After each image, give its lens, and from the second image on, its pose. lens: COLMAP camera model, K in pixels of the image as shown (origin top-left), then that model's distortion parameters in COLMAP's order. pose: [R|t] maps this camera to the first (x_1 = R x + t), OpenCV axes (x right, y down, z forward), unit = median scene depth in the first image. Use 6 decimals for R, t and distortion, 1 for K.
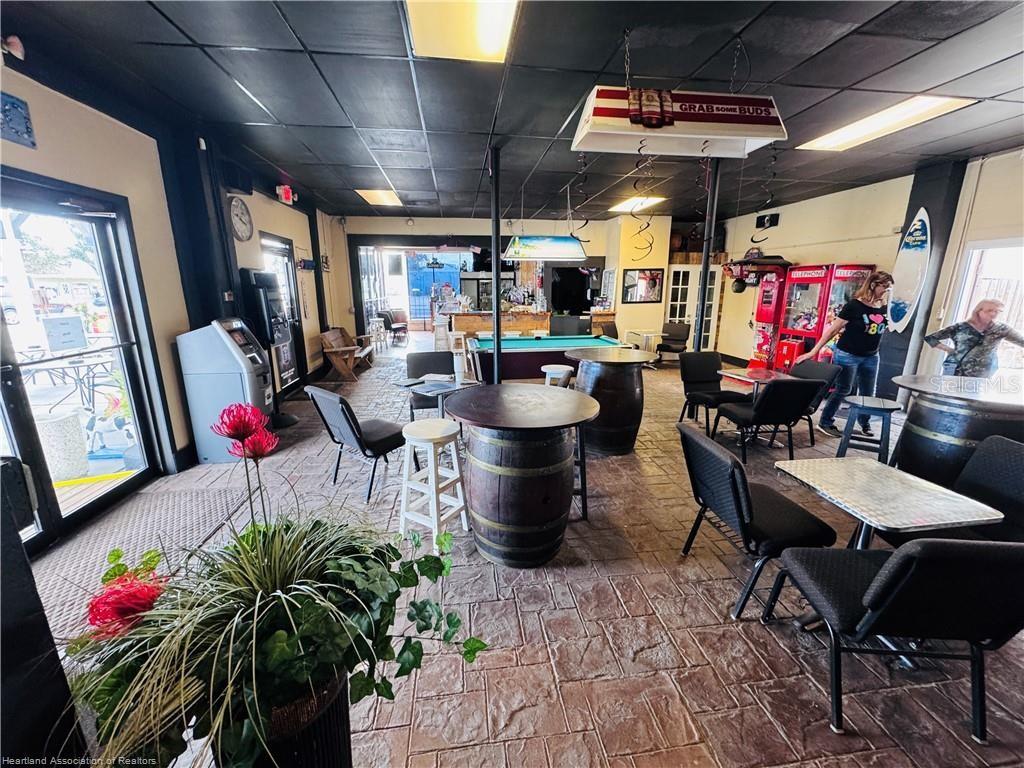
lens RADIAL K [[407.9, 0, 510.7], [0, 407.9, 380.9], [0, 0, 1]] dist [0.001798, -0.001322]
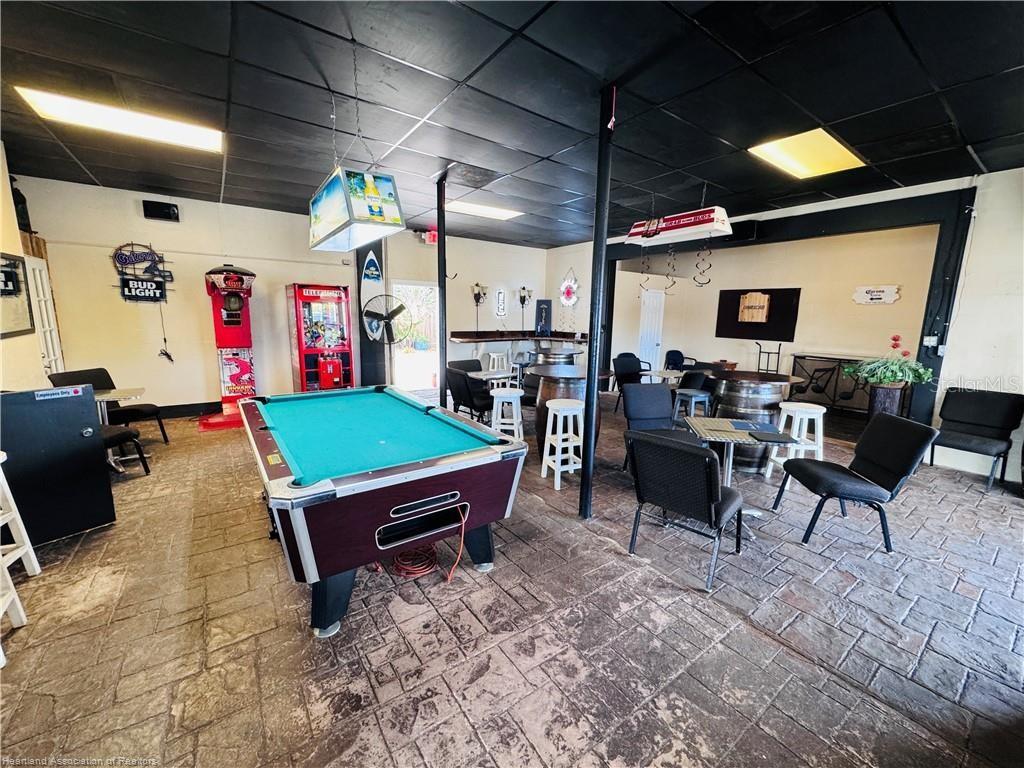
lens RADIAL K [[407.9, 0, 514.5], [0, 407.9, 386.7], [0, 0, 1]] dist [0.001798, -0.001322]
pose [[-0.483024, -0.159109, 0.861030, -0.335796], [0.183562, 0.943100, 0.277250, -0.191149], [-0.856150, 0.291971, -0.426333, 0.886407]]
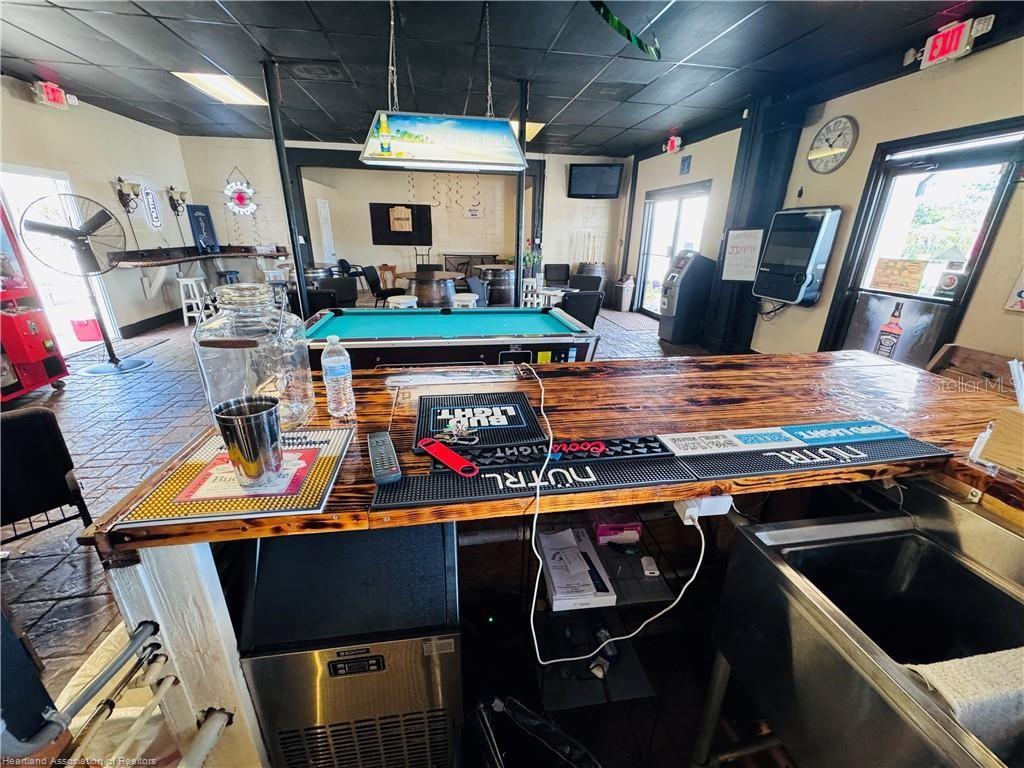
lens RADIAL K [[407.9, 0, 507.3], [0, 407.9, 383.7], [0, 0, 1]] dist [0.001798, -0.001322]
pose [[-0.999662, -0.002896, -0.025822, 0.015177], [-0.016793, 0.830341, 0.557003, -0.288000], [0.019828, 0.557248, -0.830109, 1.294950]]
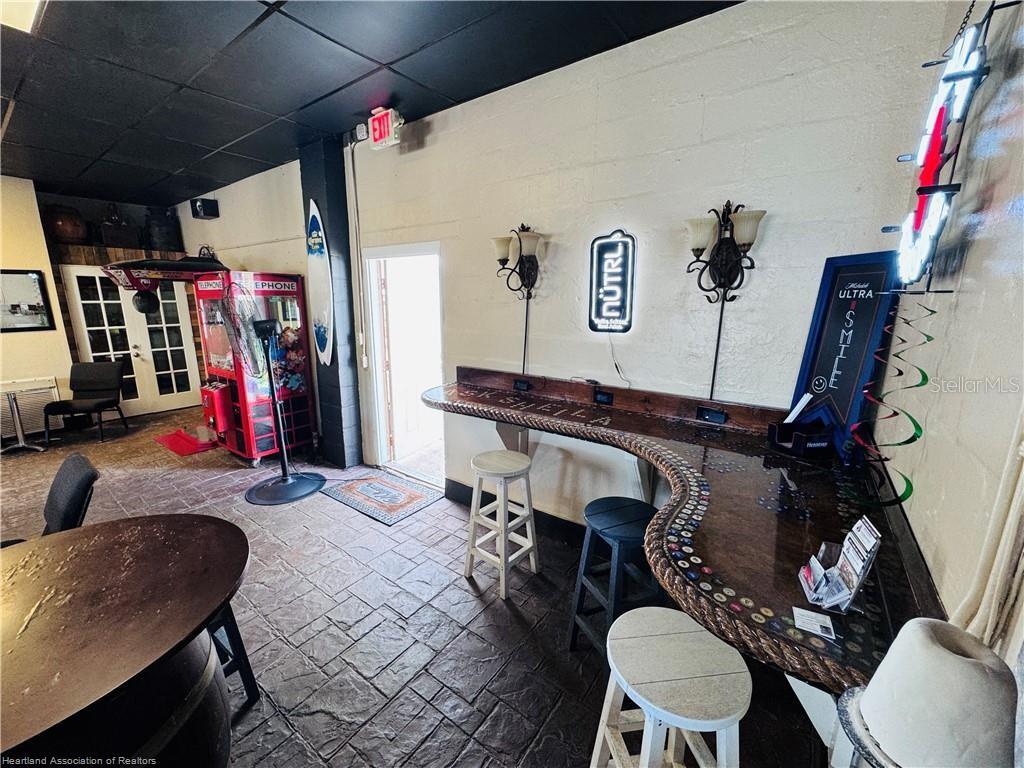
lens RADIAL K [[407.9, 0, 509.6], [0, 407.9, 382.0], [0, 0, 1]] dist [0.001798, -0.001322]
pose [[0.694775, -0.143347, 0.704797, 0.466167], [0.158551, 0.986356, 0.044317, -0.048409], [-0.701533, 0.080956, 0.708024, 0.165687]]
